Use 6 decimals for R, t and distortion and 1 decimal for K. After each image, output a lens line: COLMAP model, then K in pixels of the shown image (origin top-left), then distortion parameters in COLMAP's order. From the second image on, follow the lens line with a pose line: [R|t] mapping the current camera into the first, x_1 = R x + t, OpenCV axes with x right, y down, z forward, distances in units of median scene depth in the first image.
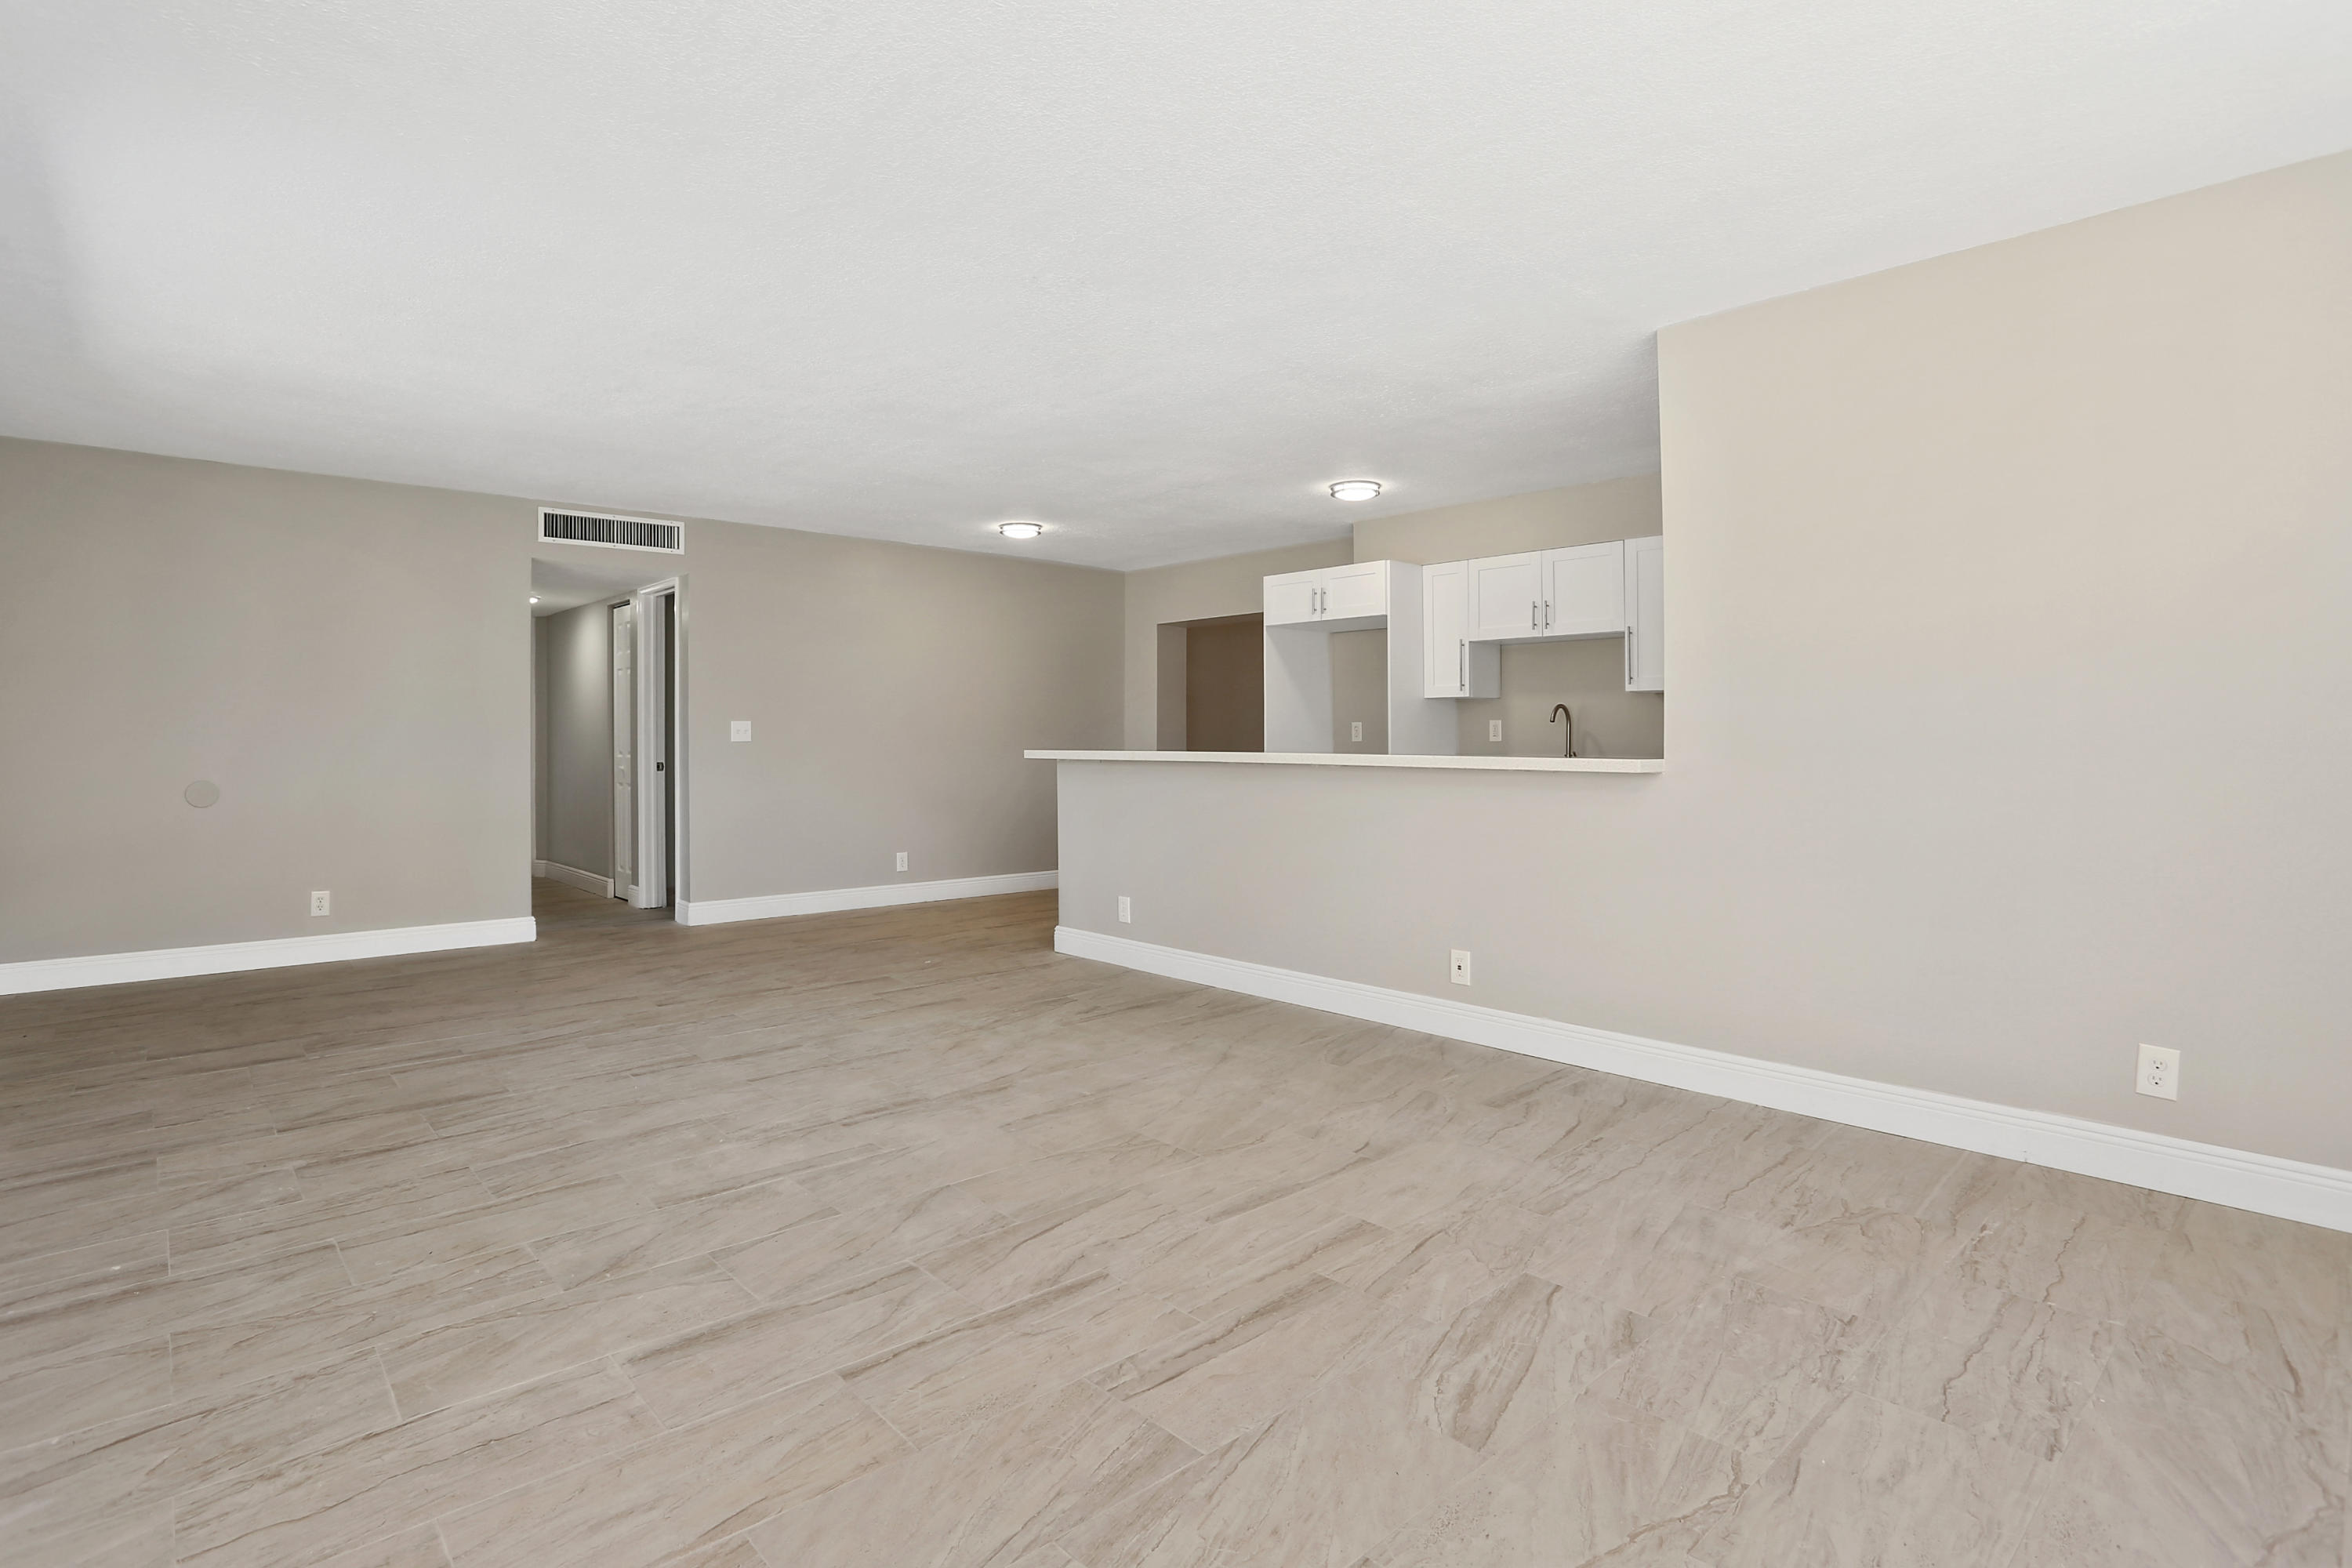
lens RADIAL K [[1167.9, 0, 1178.2], [0, 1167.9, 773.7], [0, 0, 1]] dist [-0.046055, 0.010025]
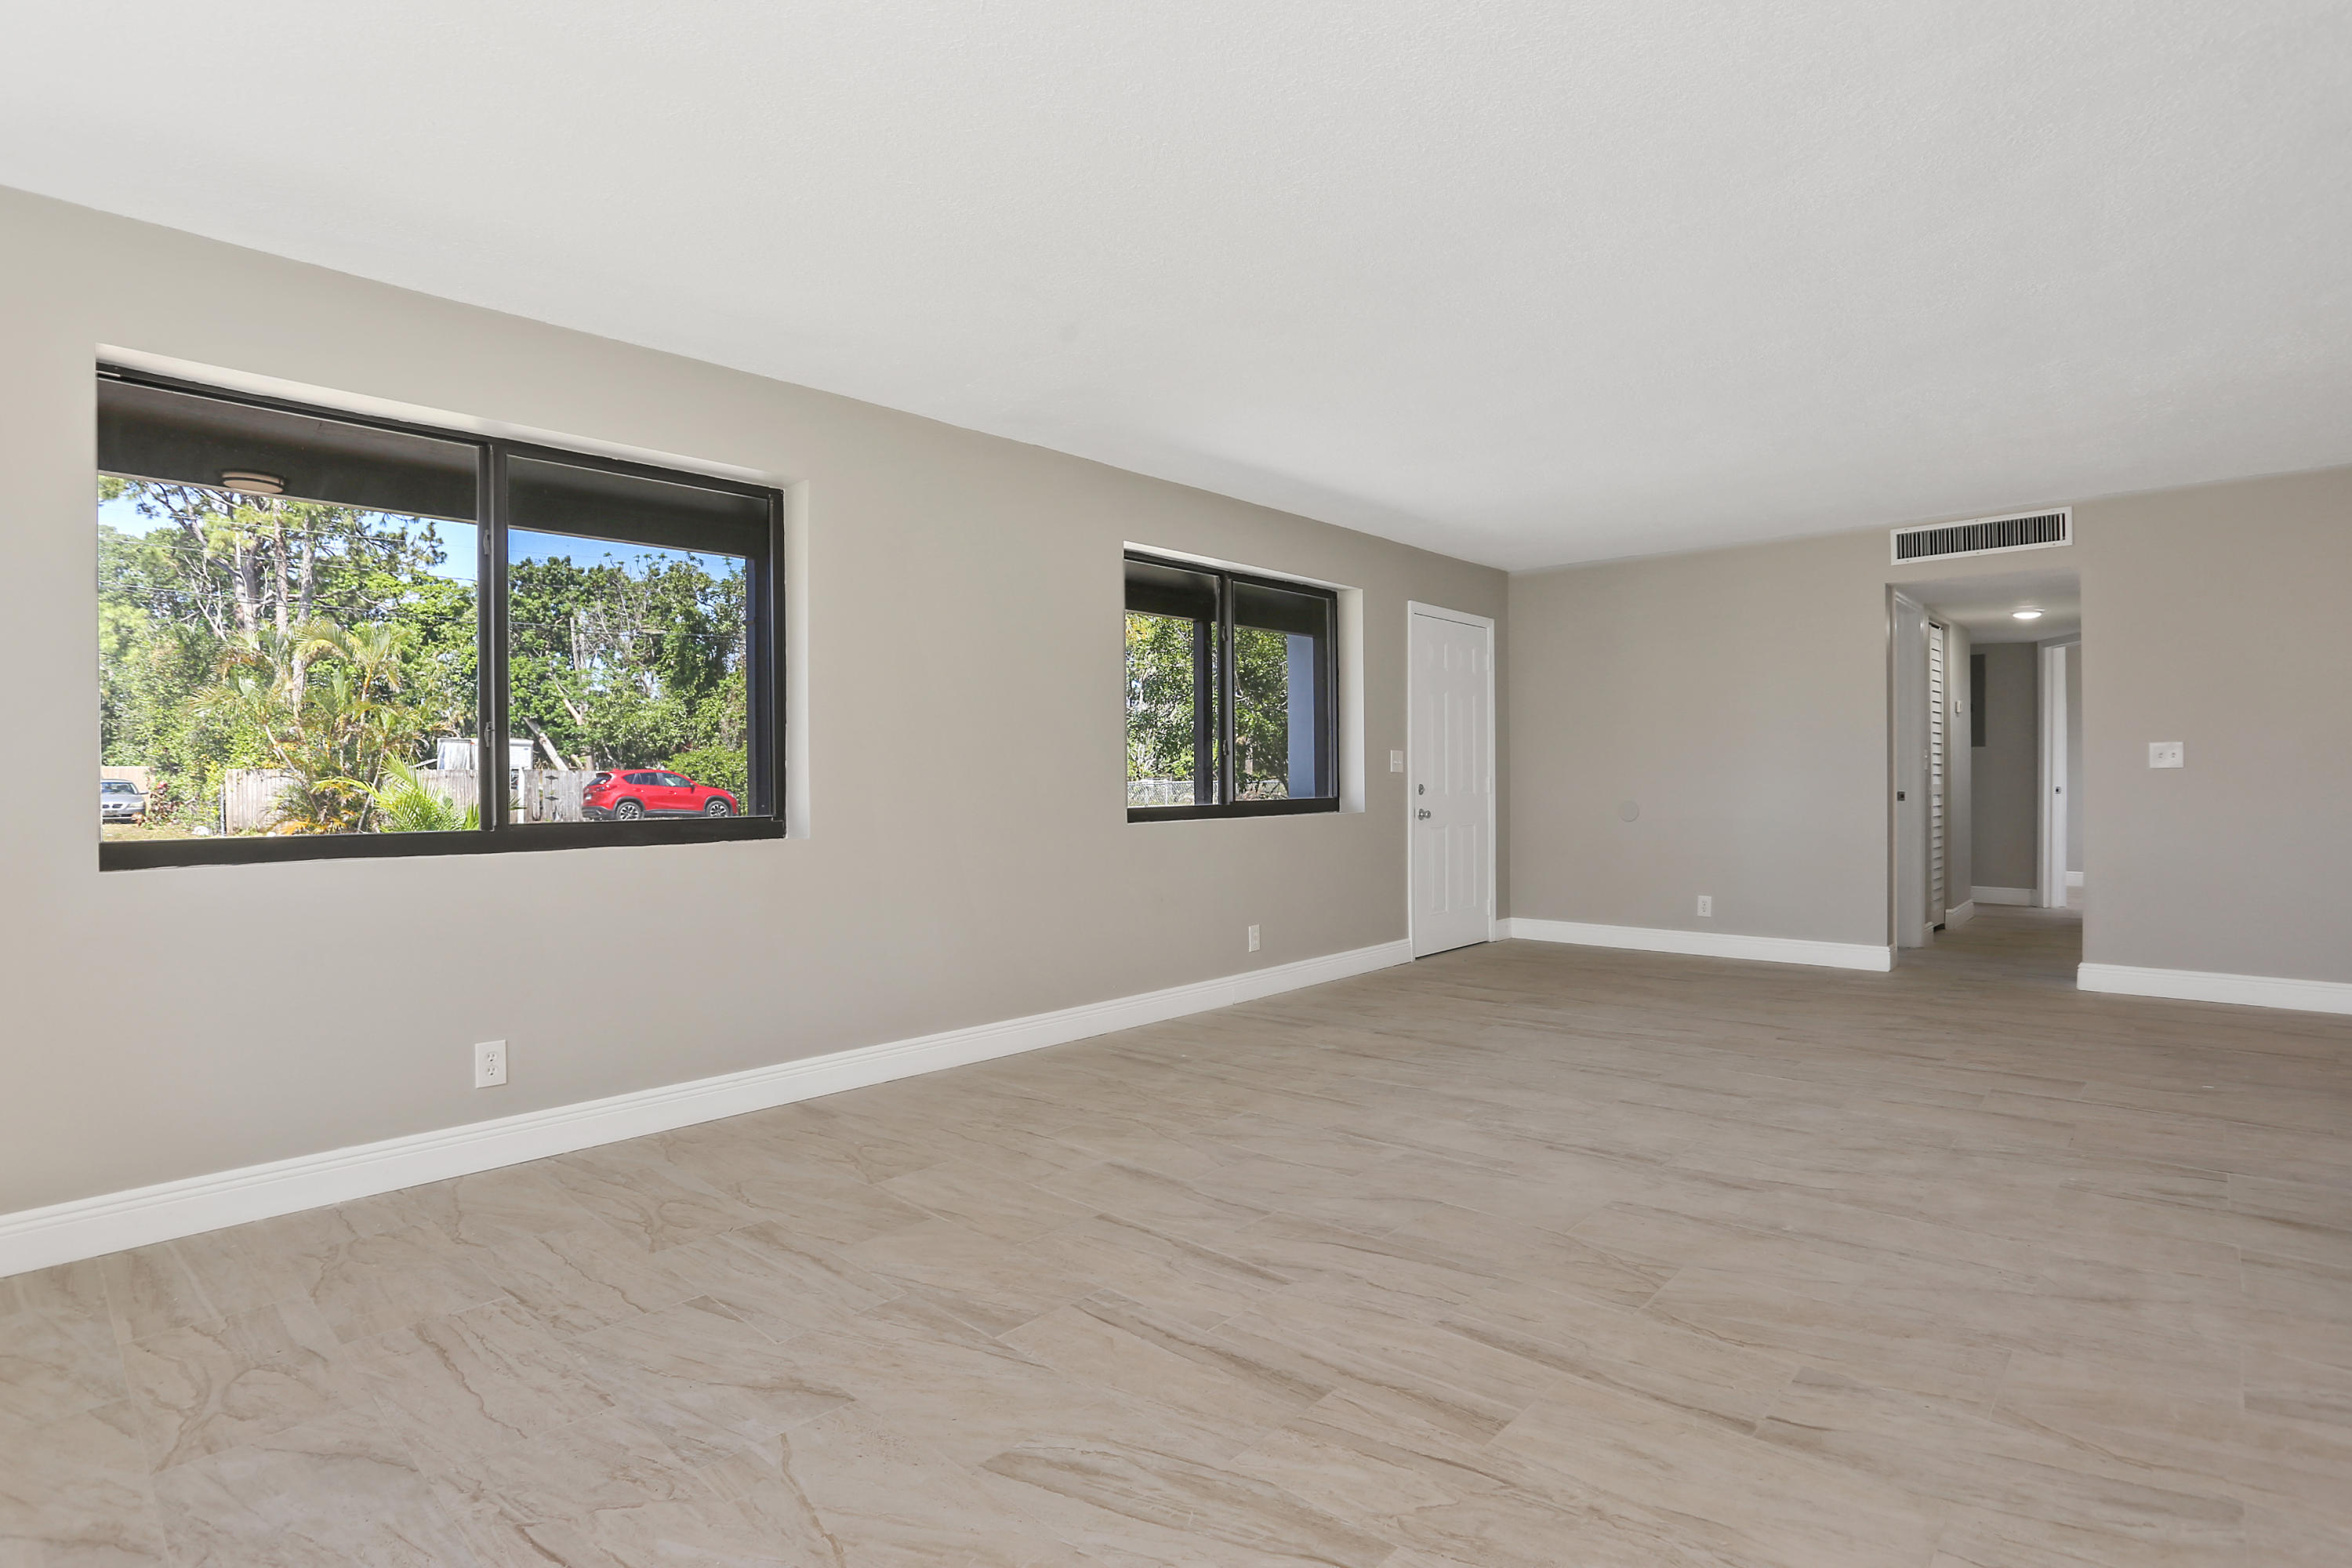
lens RADIAL K [[1167.9, 0, 1168.6], [0, 1167.9, 790.1], [0, 0, 1]] dist [-0.046055, 0.010025]
pose [[0.063558, 0.005979, -0.997960, 0.921262], [-0.014095, 0.999888, 0.005093, -0.015243], [0.997879, 0.013742, 0.063635, 0.778802]]
